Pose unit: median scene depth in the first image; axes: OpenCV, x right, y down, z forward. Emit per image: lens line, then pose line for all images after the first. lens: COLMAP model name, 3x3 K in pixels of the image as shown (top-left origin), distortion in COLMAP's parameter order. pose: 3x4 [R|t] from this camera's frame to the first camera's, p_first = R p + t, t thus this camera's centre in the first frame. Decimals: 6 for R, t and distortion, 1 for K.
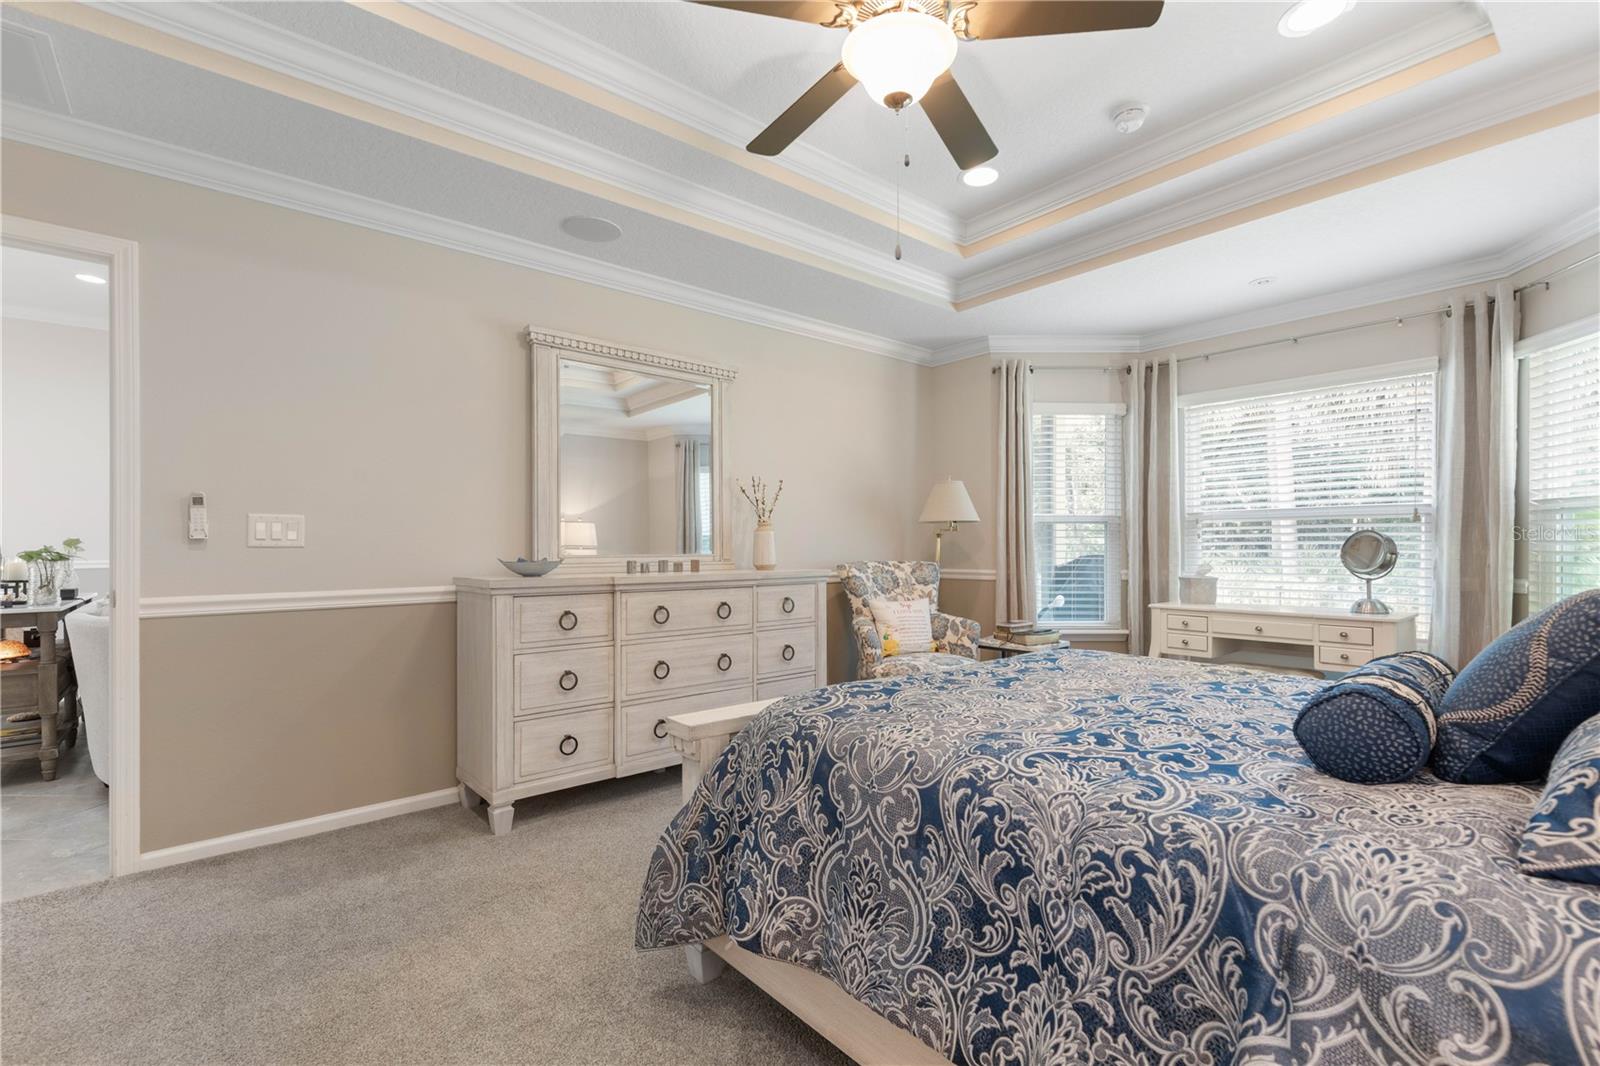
lens RADIAL K [[723.0, 0, 794.5], [0, 723.0, 540.4], [0, 0, 1]] dist [0.008191, -0.002738]
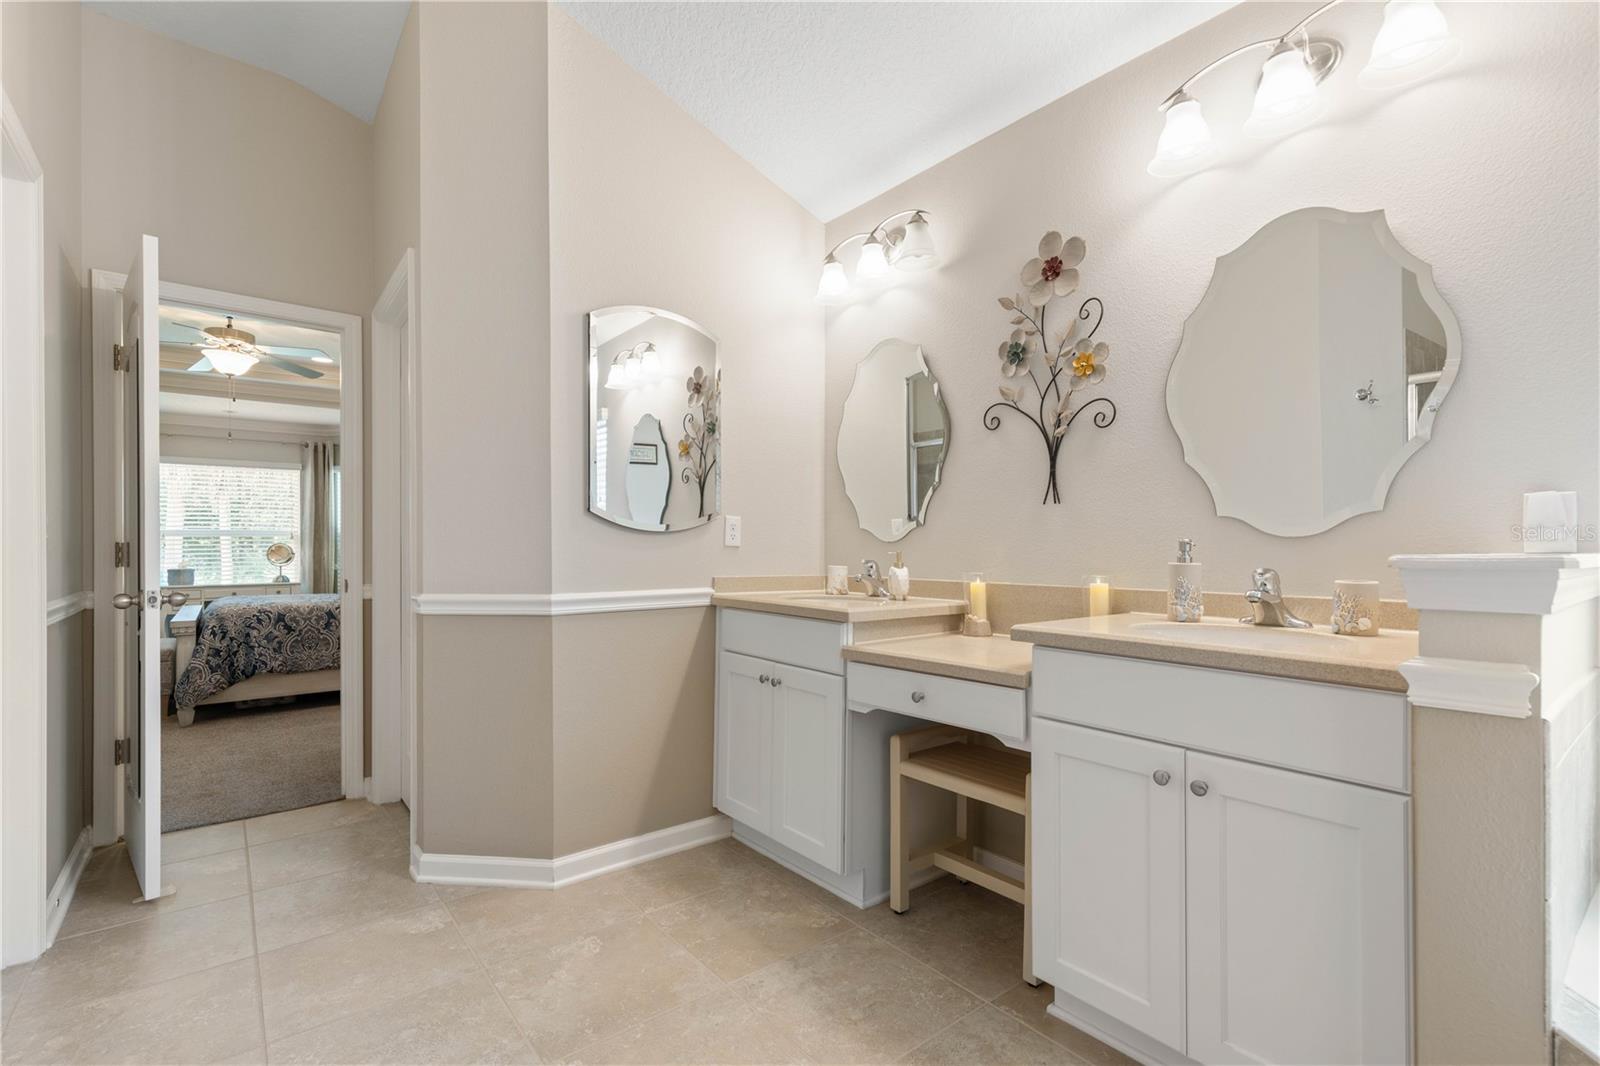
lens RADIAL K [[723.0, 0, 801.2], [0, 723.0, 544.2], [0, 0, 1]] dist [0.008191, -0.002738]
pose [[0.040254, 0.005061, 0.999177, -1.291720], [-0.006210, 0.999969, -0.004815, -0.010614], [-0.999170, -0.006011, 0.040284, -0.619792]]
